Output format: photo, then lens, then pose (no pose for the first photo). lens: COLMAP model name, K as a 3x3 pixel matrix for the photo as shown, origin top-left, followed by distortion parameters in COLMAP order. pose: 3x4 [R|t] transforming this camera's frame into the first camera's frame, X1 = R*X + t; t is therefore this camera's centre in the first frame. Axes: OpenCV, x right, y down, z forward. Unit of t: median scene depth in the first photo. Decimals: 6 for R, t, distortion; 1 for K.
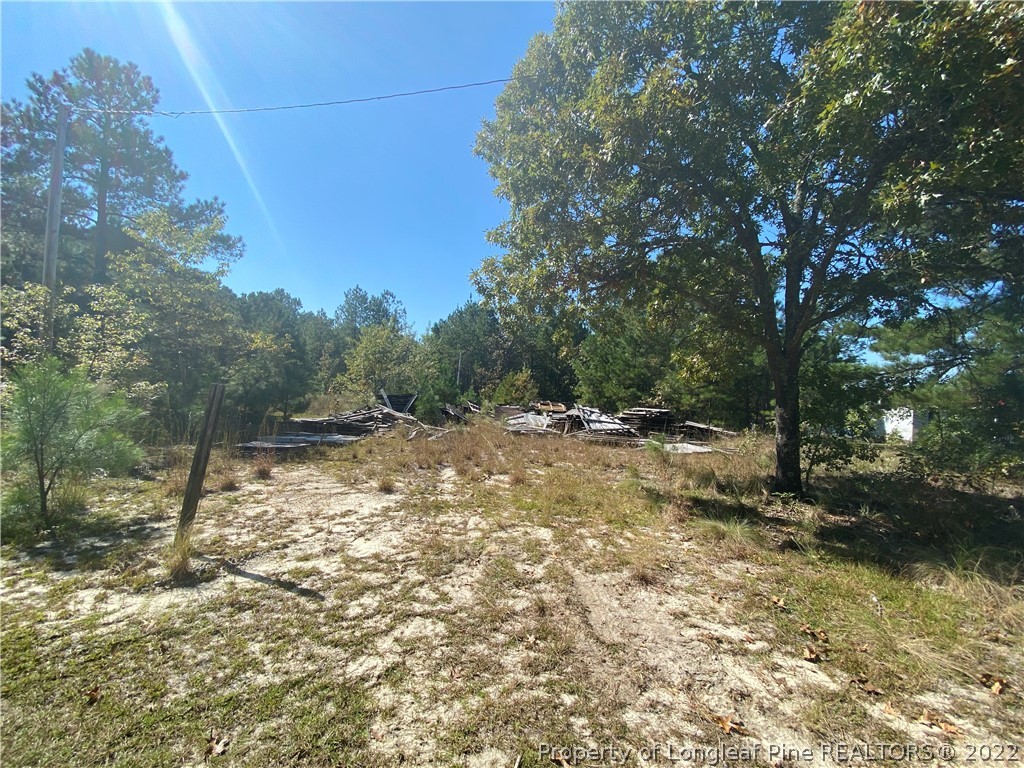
lens RADIAL K [[424.1, 0, 512.0], [0, 424.1, 384.0], [0, 0, 1]] dist [0.013097, -0.018451]
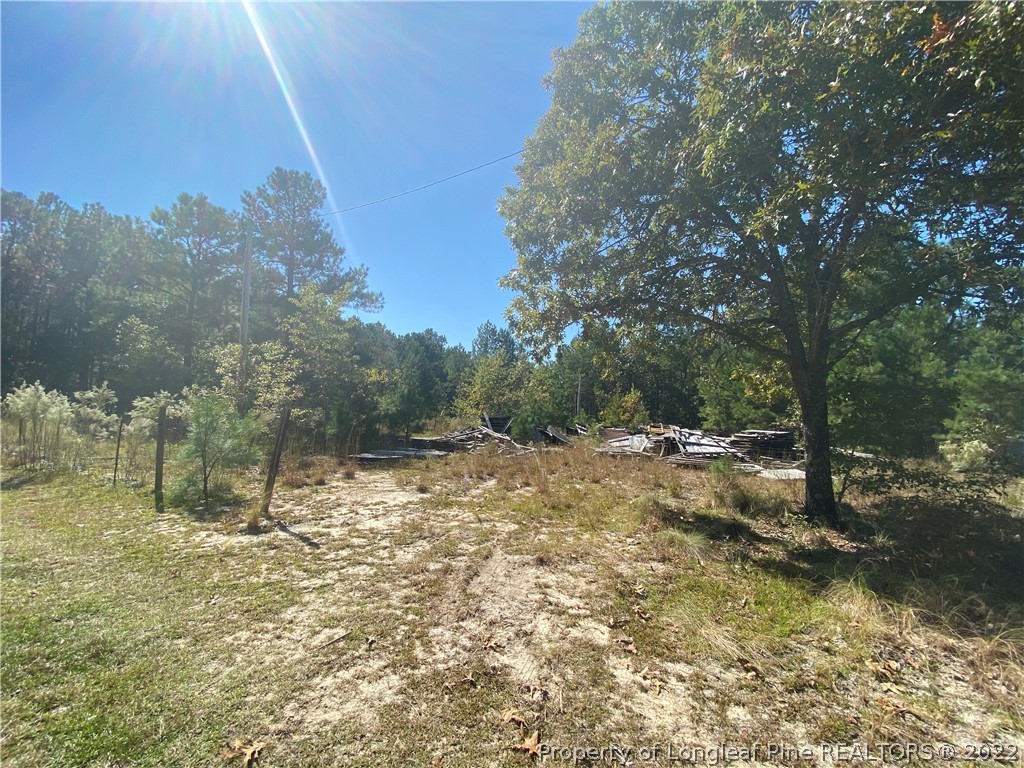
lens RADIAL K [[424.1, 0, 512.0], [0, 424.1, 384.0], [0, 0, 1]] dist [0.013097, -0.018451]
pose [[0.944283, -0.034529, -0.327318, 0.143181], [0.015998, 0.998121, -0.059141, 0.004257], [0.328745, 0.050609, 0.943062, -0.046003]]
